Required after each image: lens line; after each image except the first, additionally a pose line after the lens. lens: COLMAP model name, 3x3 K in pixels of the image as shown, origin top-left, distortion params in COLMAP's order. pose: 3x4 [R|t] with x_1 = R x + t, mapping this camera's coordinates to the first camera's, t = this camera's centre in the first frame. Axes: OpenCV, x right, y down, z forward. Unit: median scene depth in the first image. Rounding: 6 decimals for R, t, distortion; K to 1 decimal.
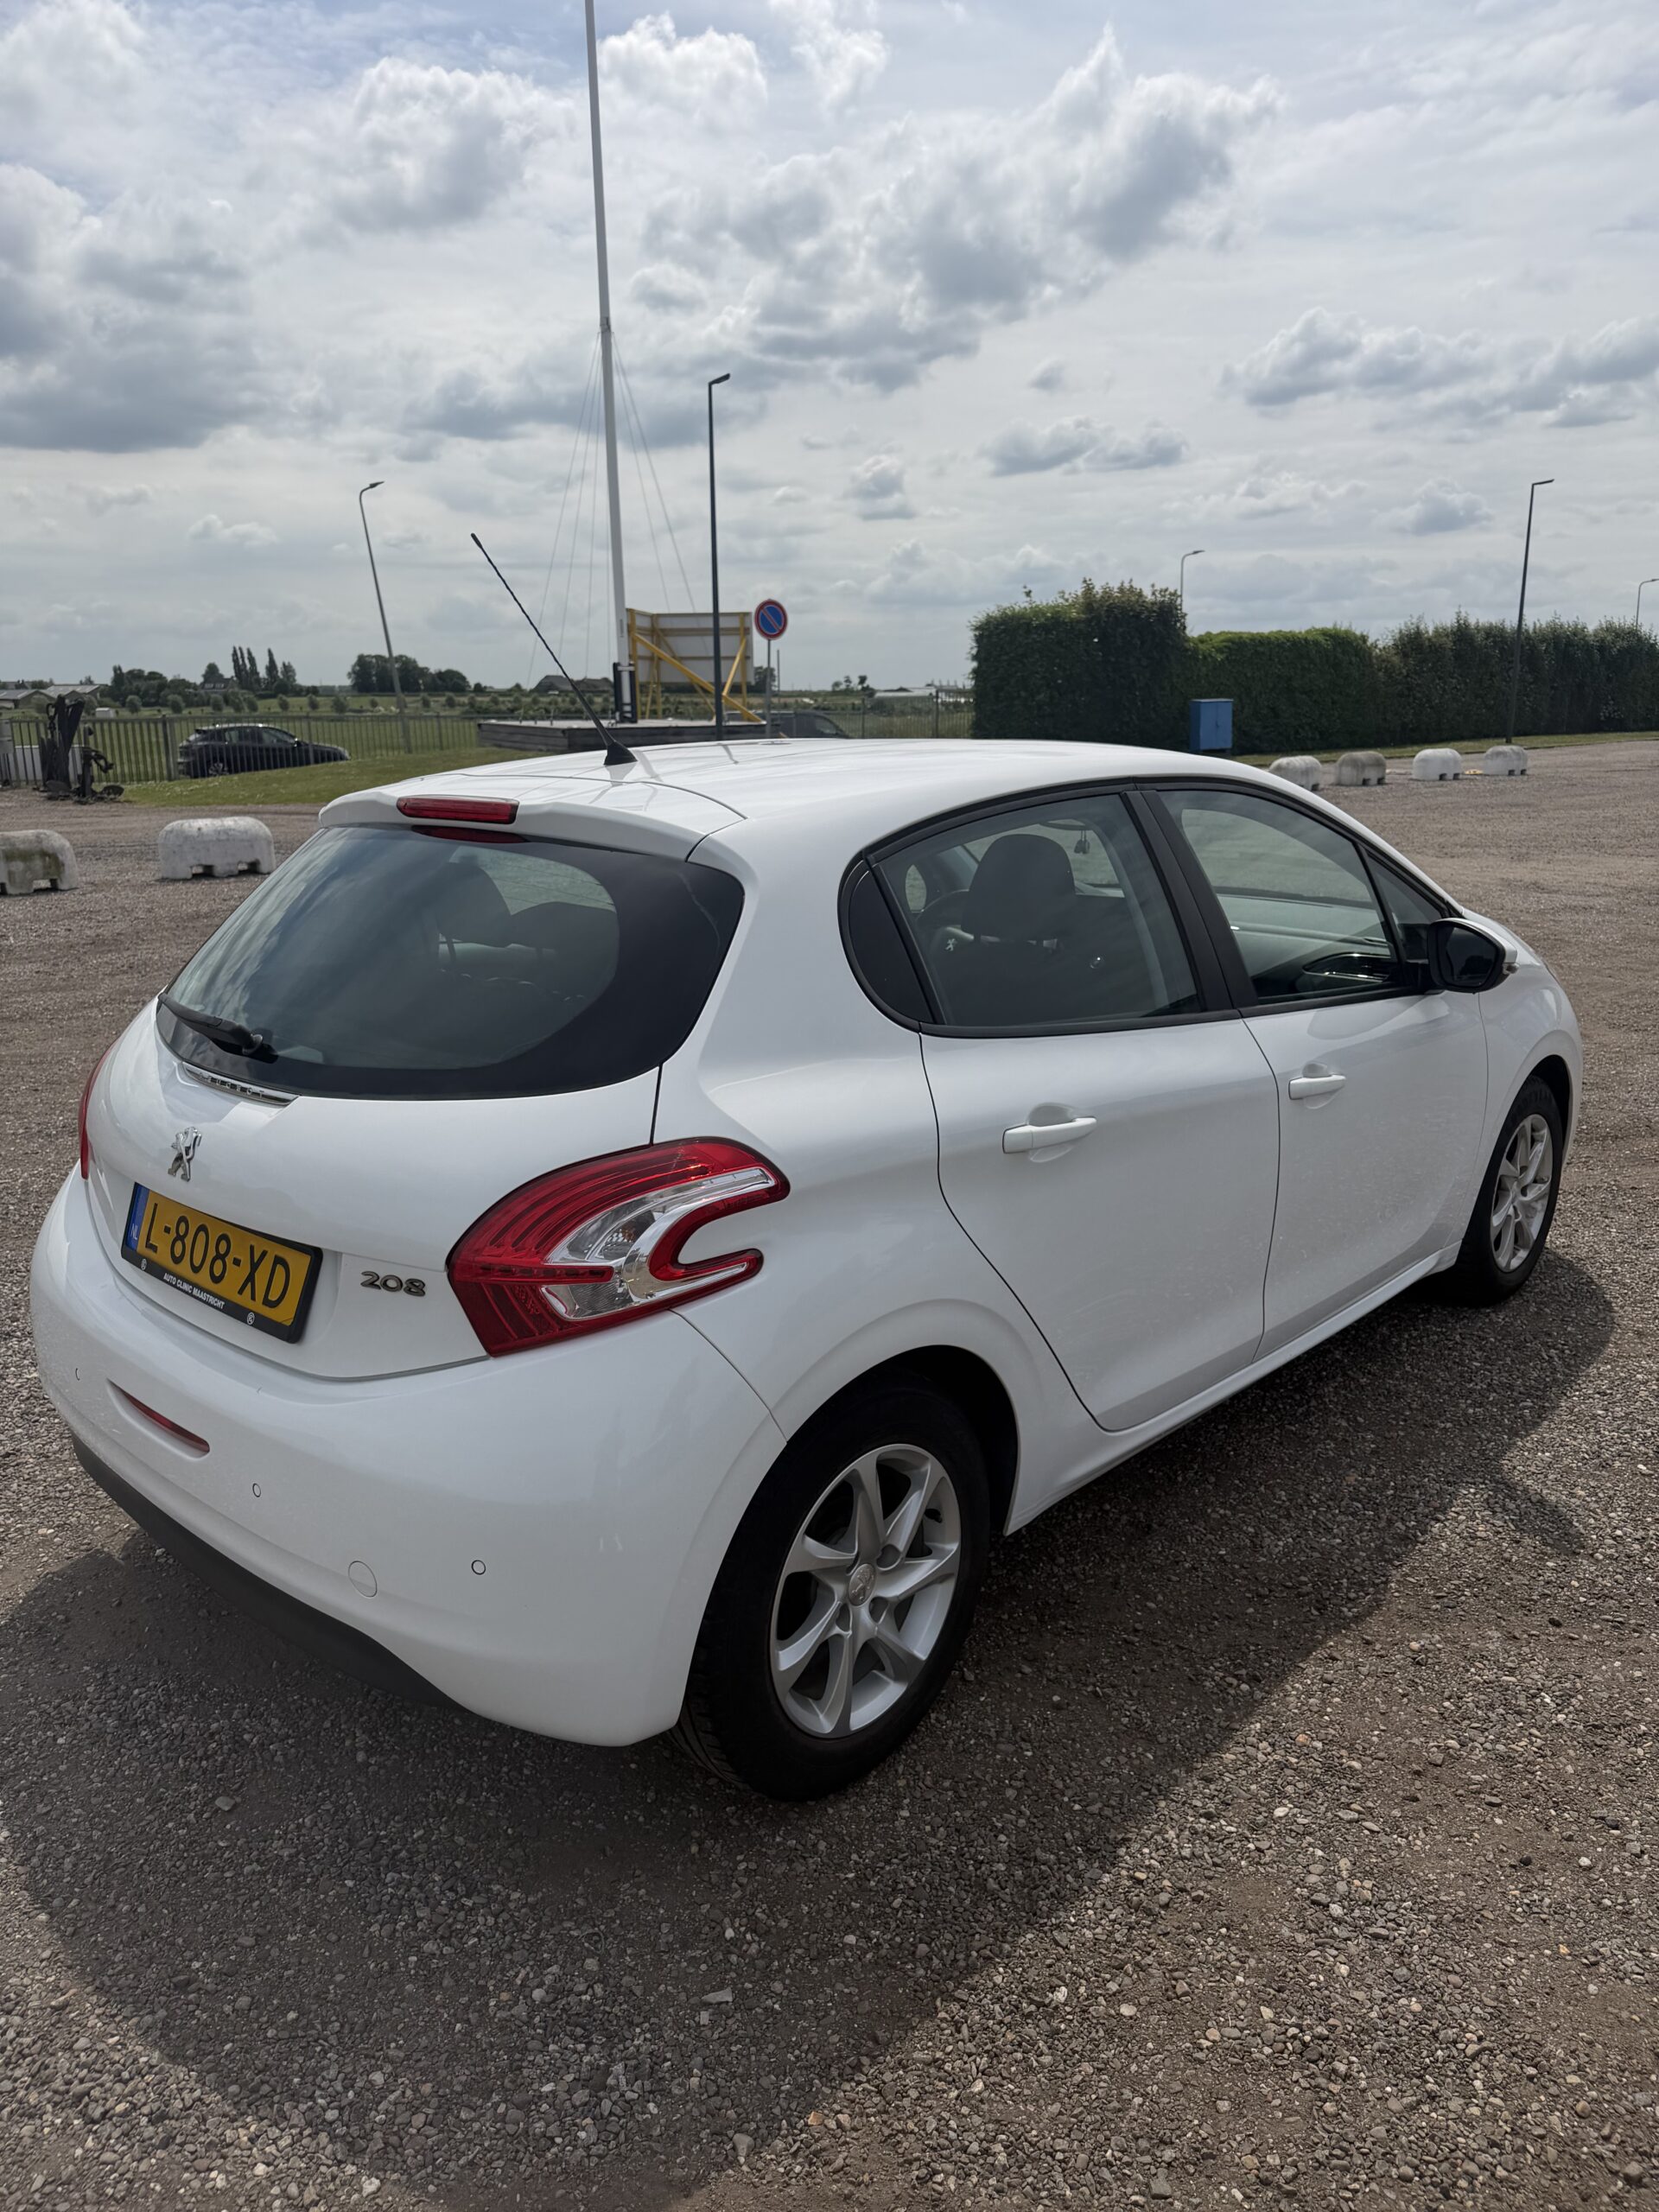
lens RADIAL K [[1607.4, 0, 835.5], [0, 1607.4, 1099.9], [0, 0, 1]] dist [0.010177, -0.022642]
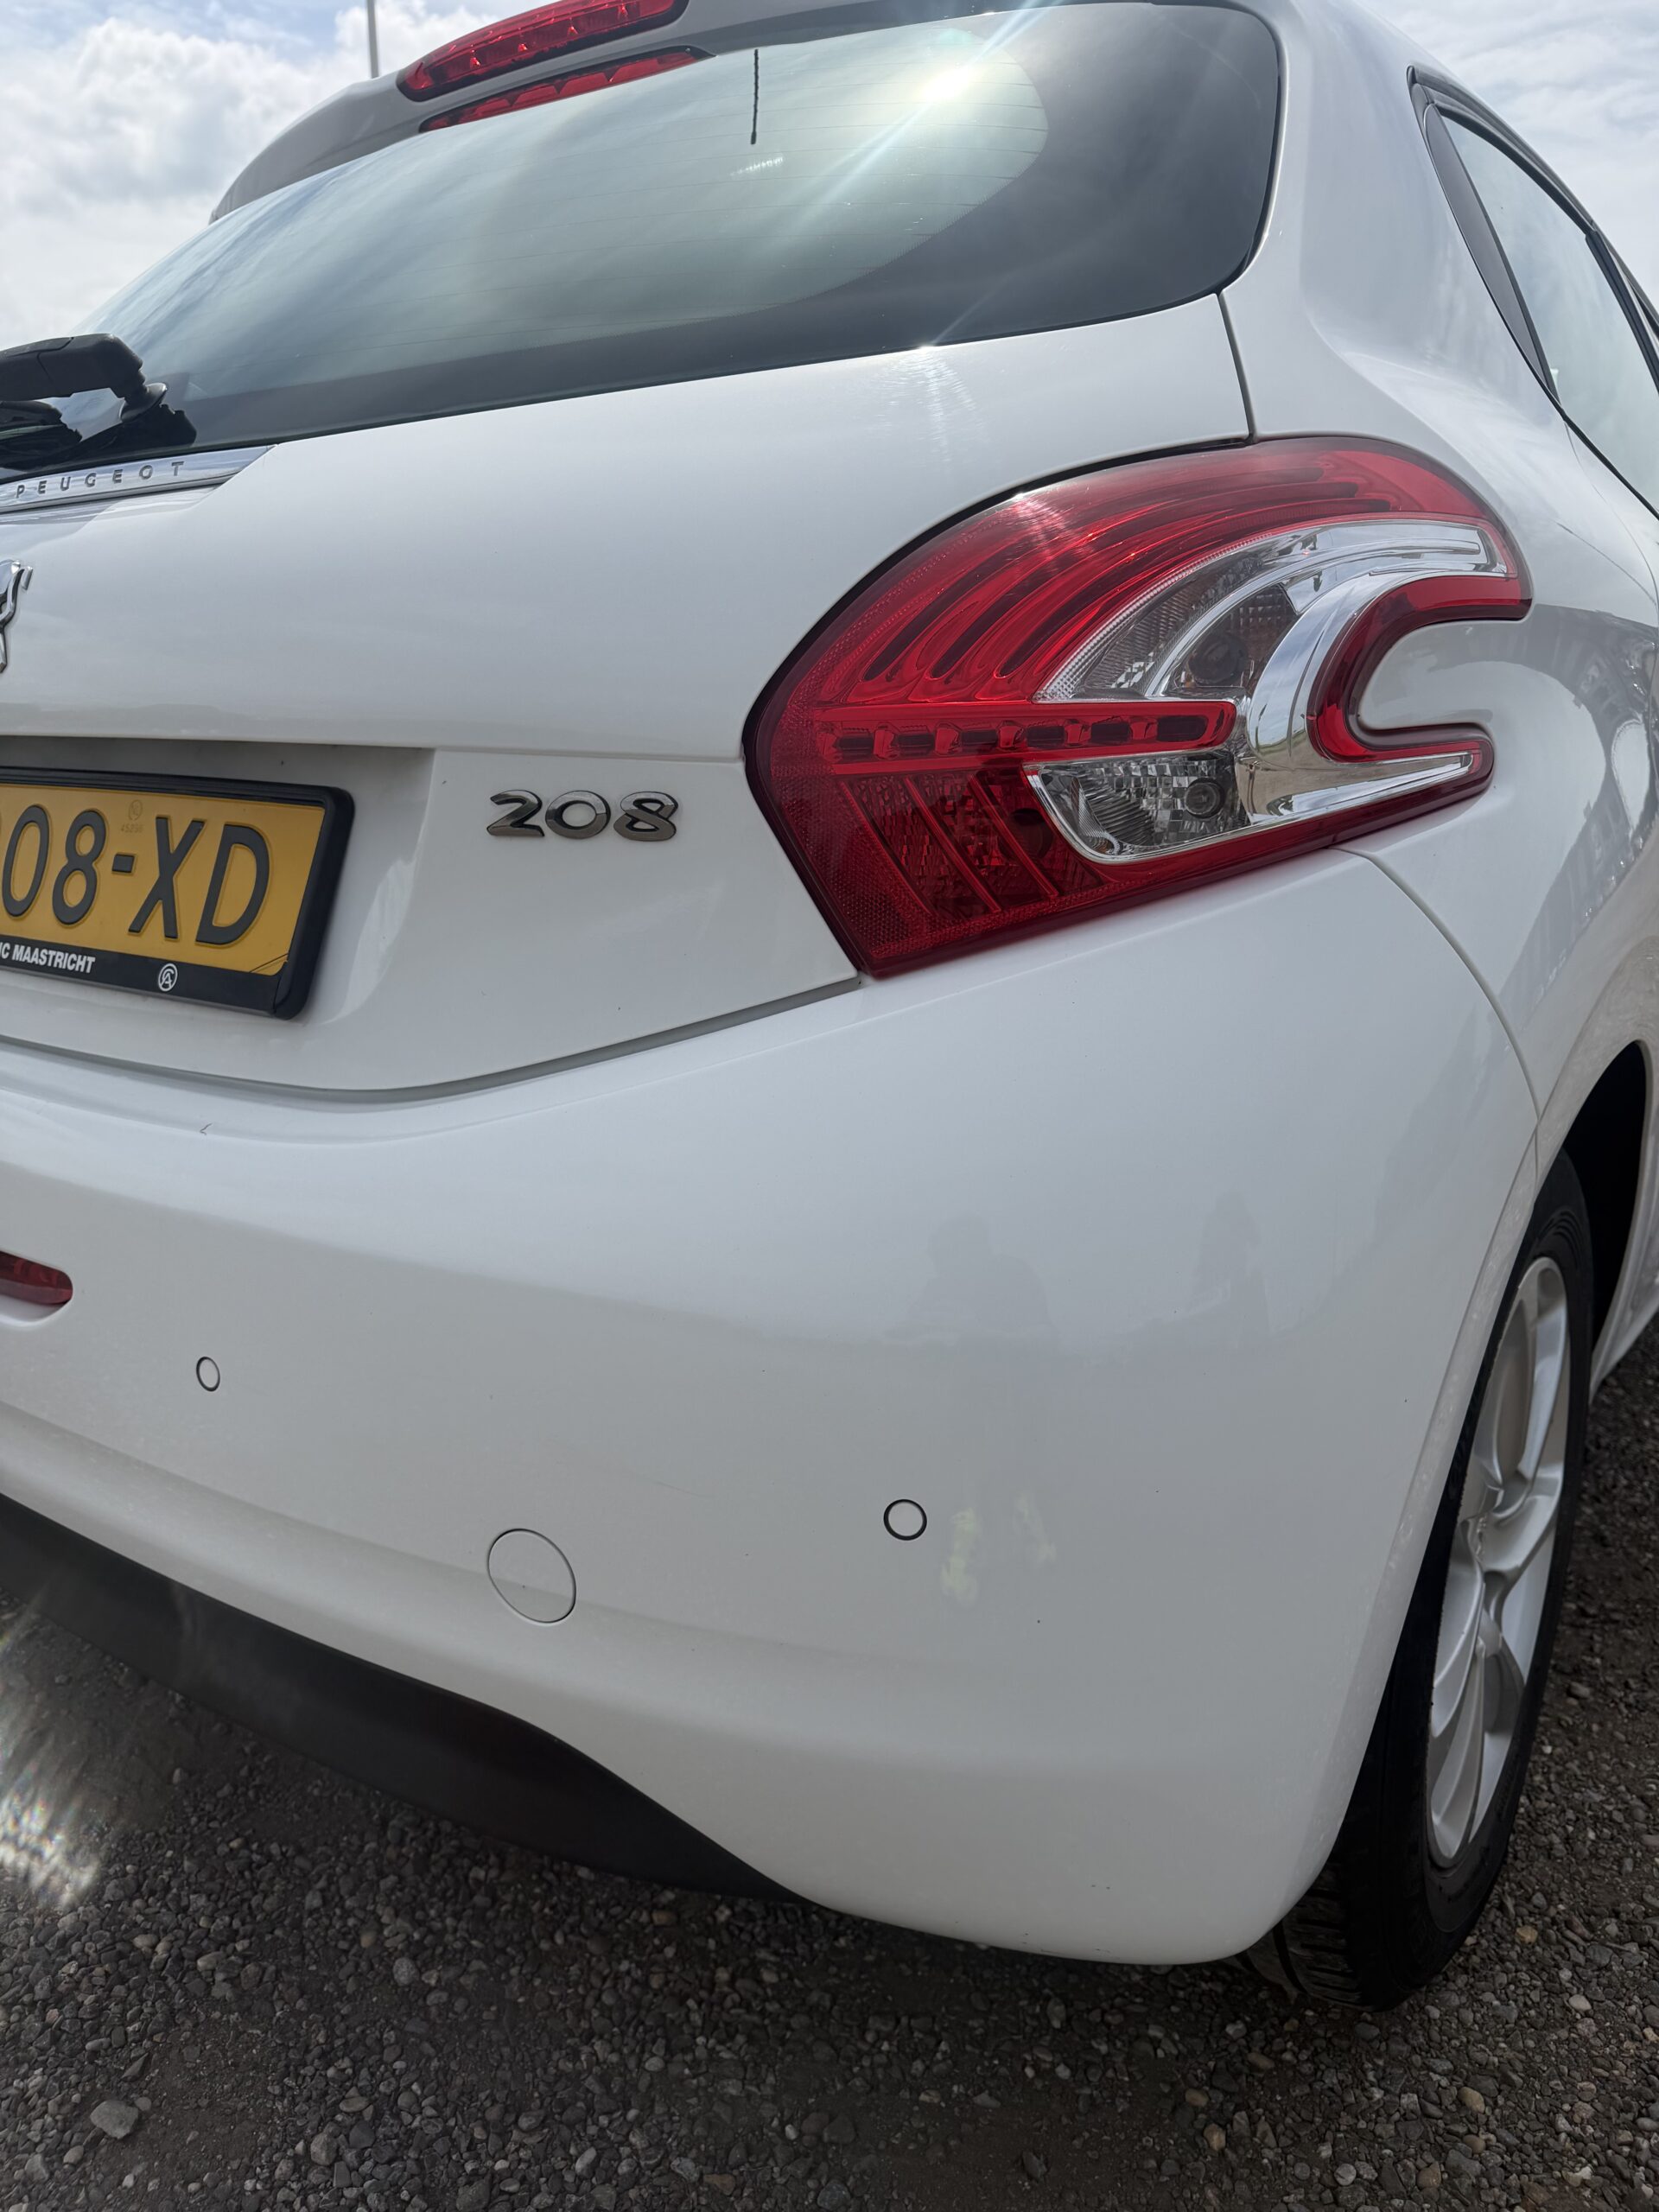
lens RADIAL K [[1607.4, 0, 819.8], [0, 1607.4, 1115.4], [0, 0, 1]] dist [0.010177, -0.022642]
pose [[0.990970, -0.015432, 0.133191, -0.242182], [0.014930, 0.999877, 0.004764, 0.165356], [-0.133248, -0.002732, 0.991079, 0.540990]]
